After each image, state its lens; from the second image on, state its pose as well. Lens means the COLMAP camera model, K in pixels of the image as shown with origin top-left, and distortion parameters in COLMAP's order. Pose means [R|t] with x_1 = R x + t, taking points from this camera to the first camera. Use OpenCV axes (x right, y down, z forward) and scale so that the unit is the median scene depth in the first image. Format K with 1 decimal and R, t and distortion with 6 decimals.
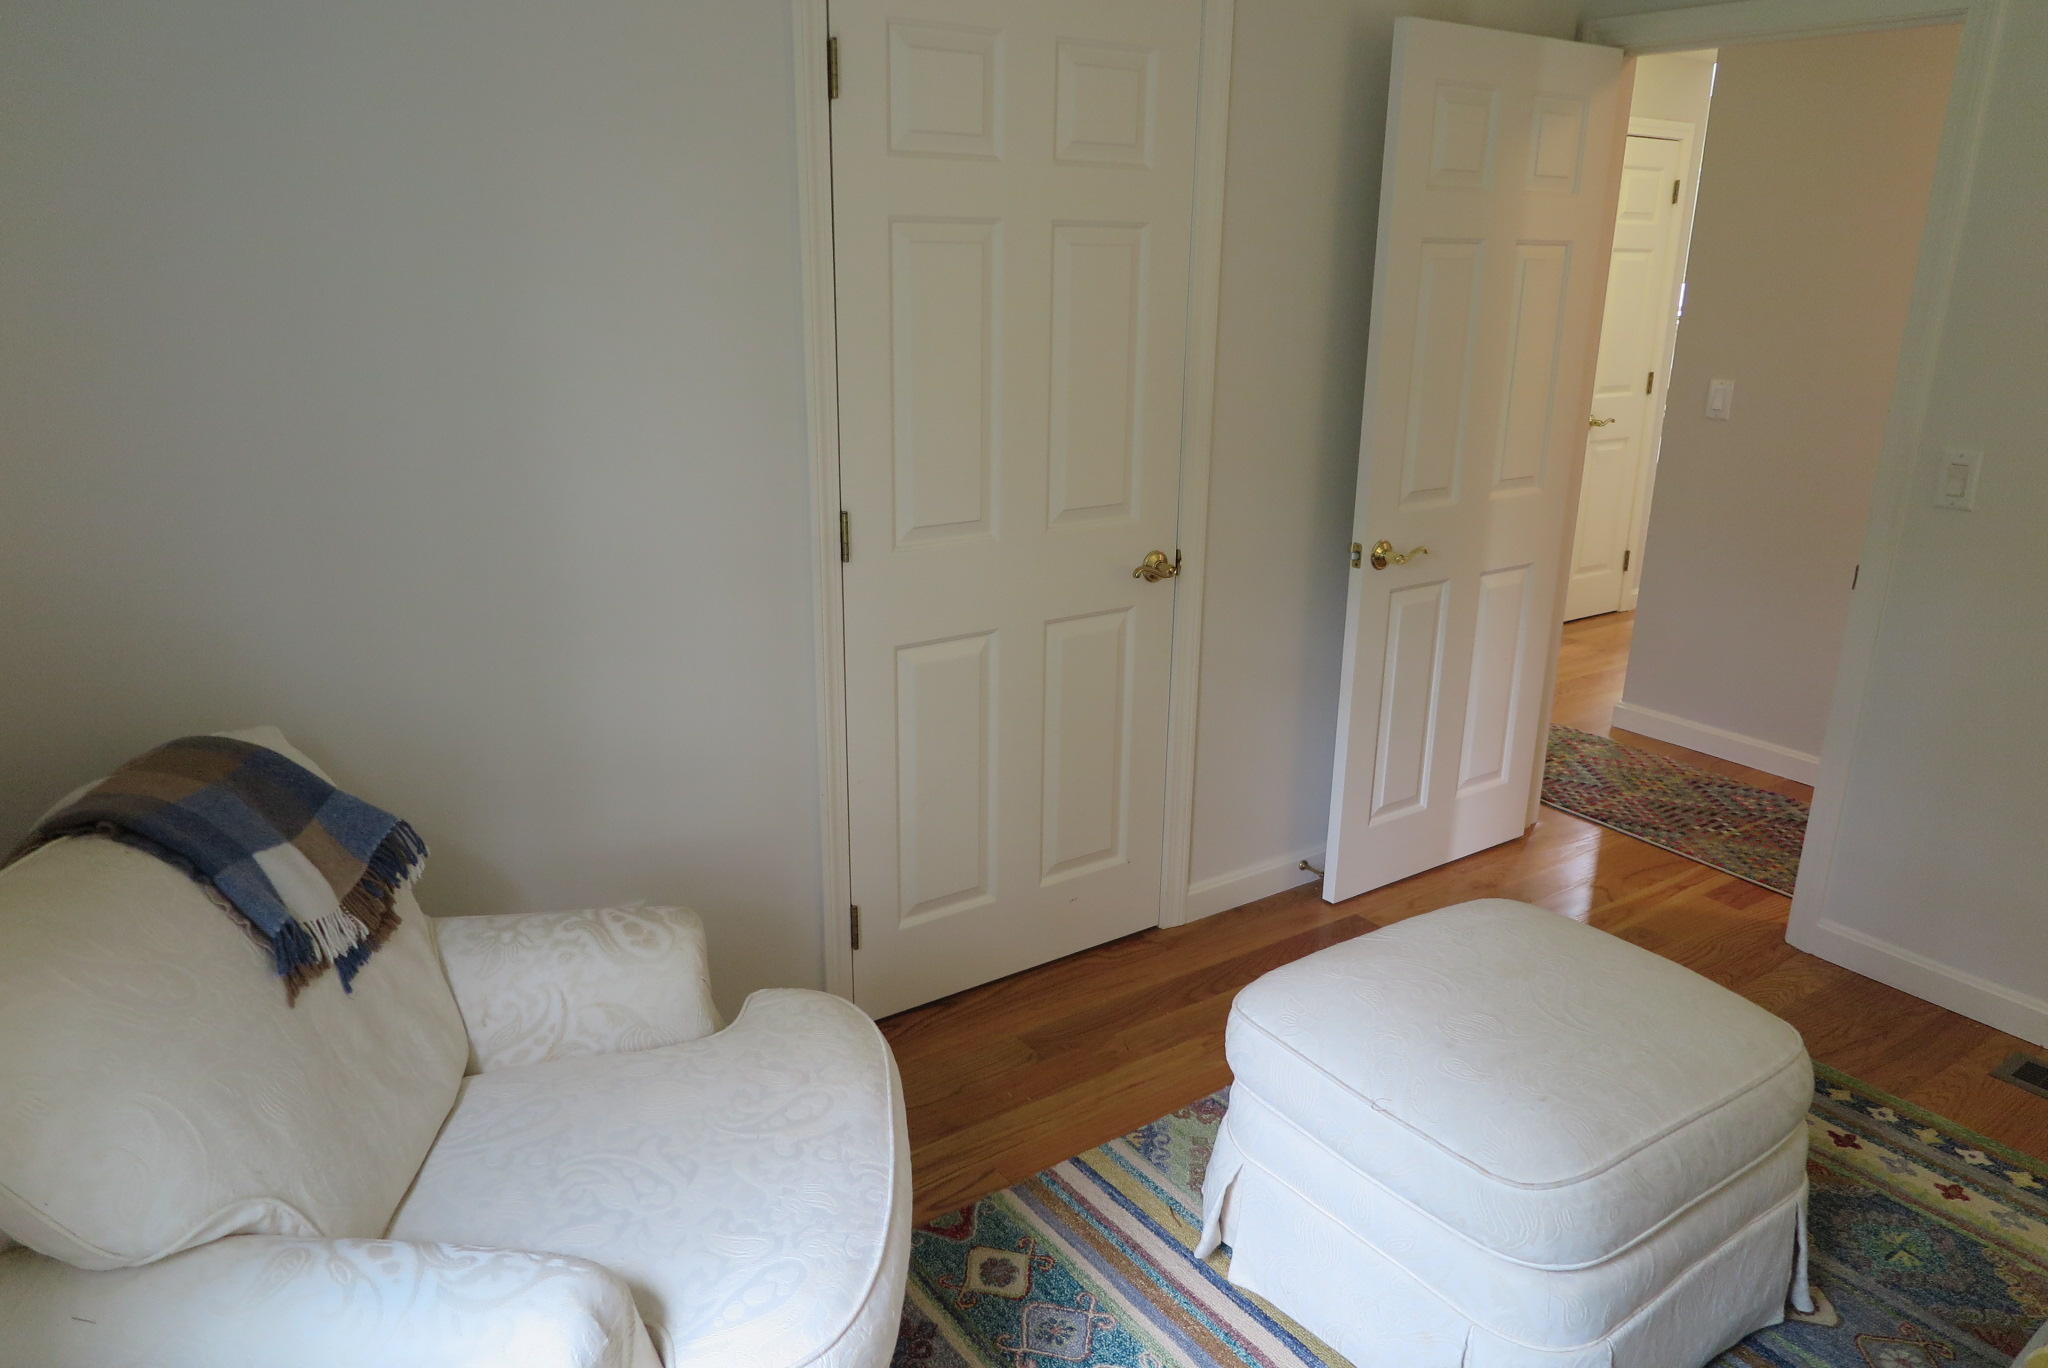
lens RADIAL K [[1408.6, 0, 1024.7], [0, 1408.6, 687.2], [0, 0, 1]] dist [-0.014196, 0.008608]
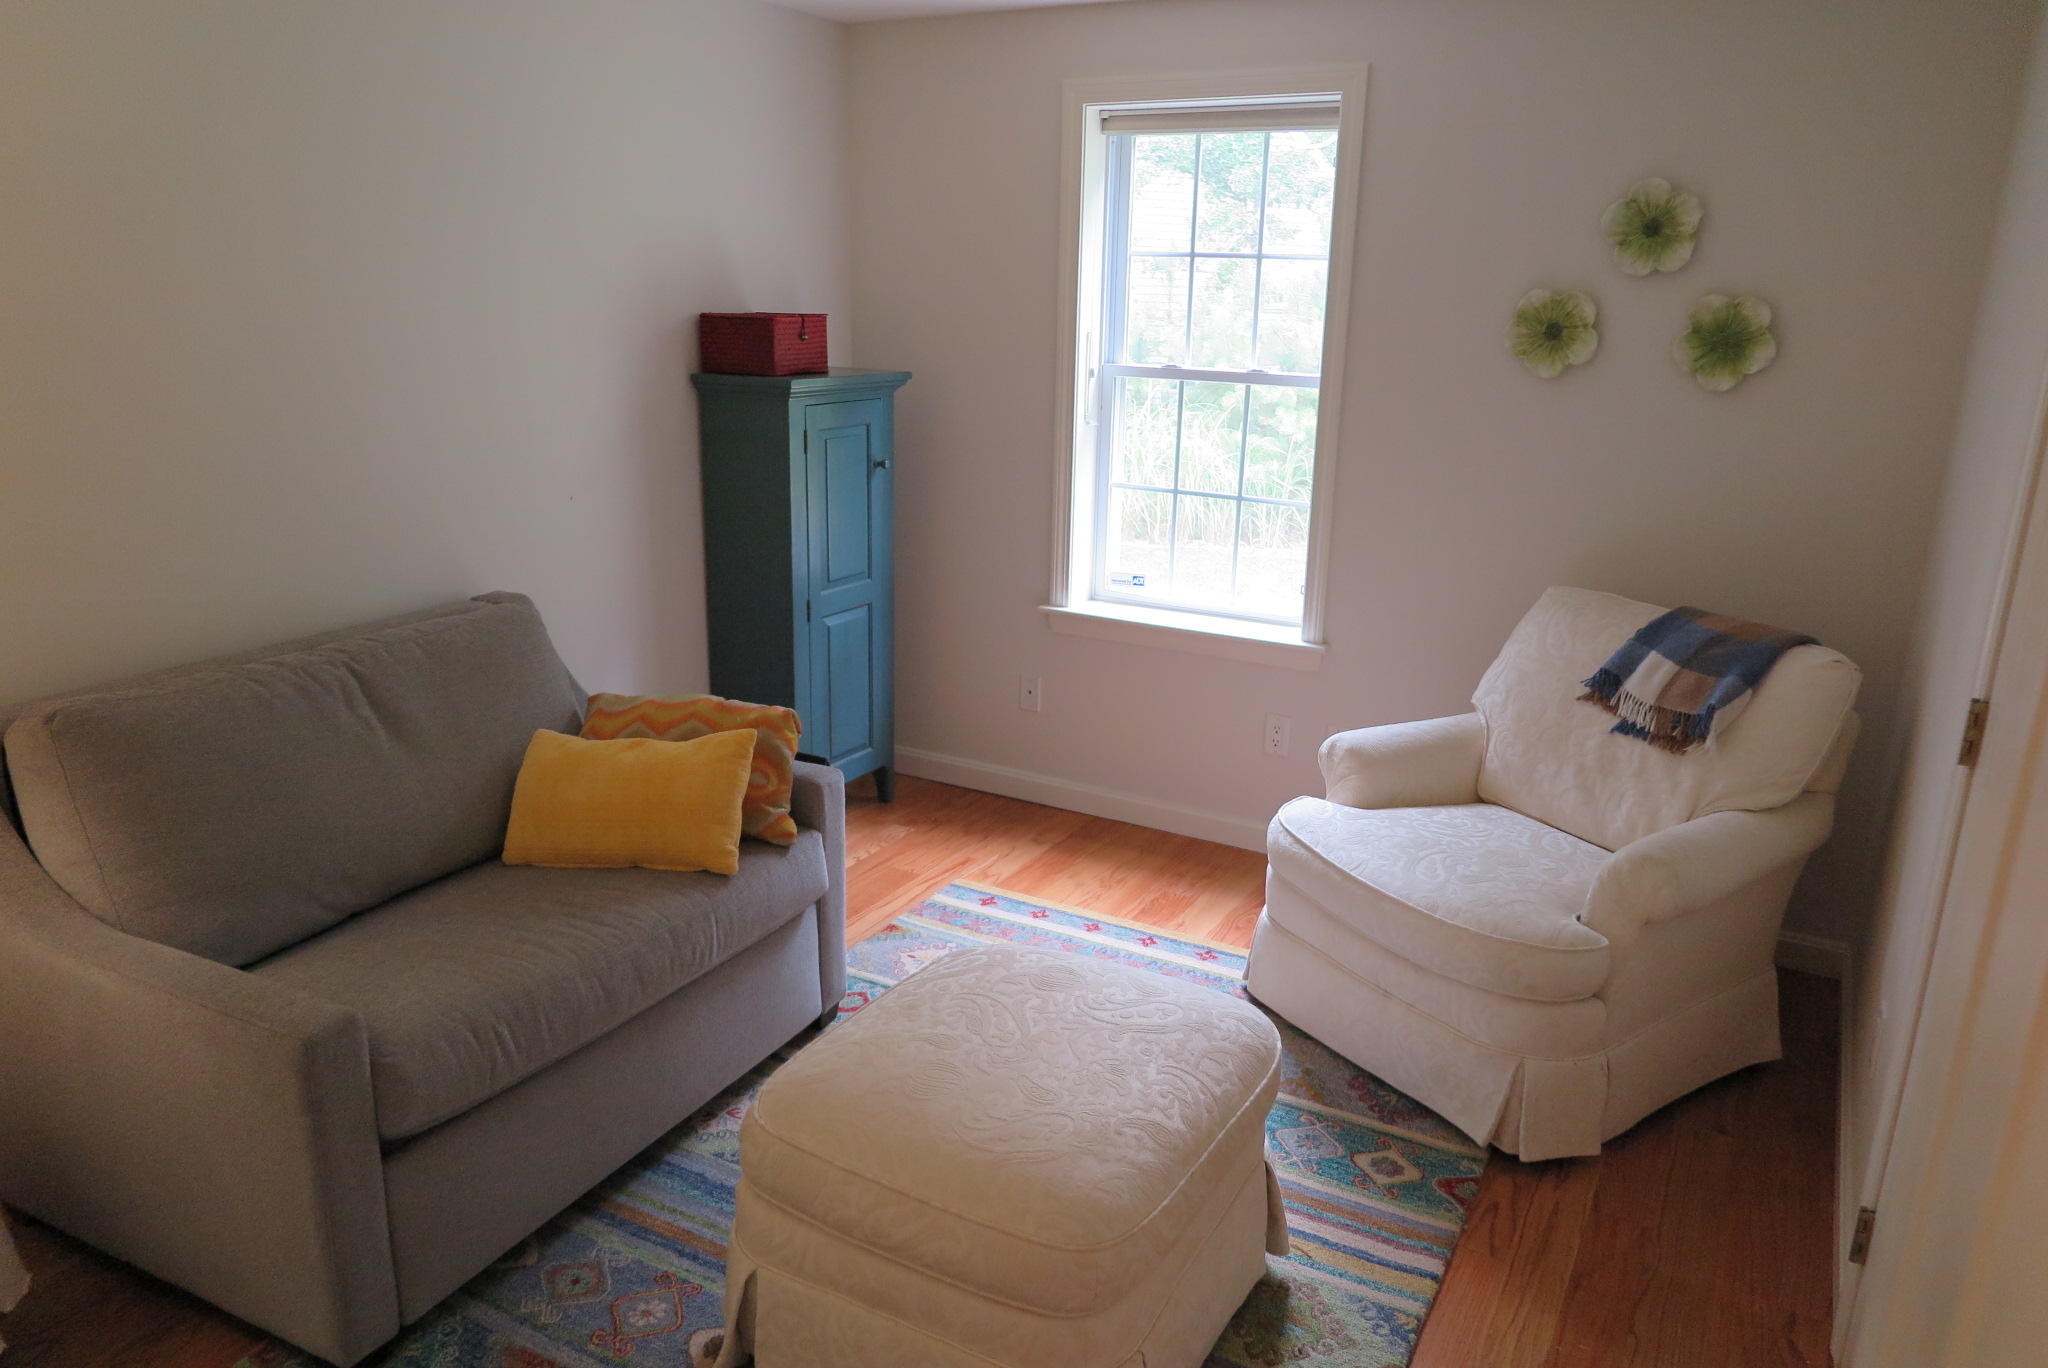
lens RADIAL K [[1408.6, 0, 1024.7], [0, 1408.6, 687.2], [0, 0, 1]] dist [-0.014196, 0.008608]
pose [[-0.904345, 0.085304, -0.418190, 0.659872], [-0.159899, 0.840744, 0.517283, -0.450425], [0.395717, 0.534670, -0.746683, 1.417792]]
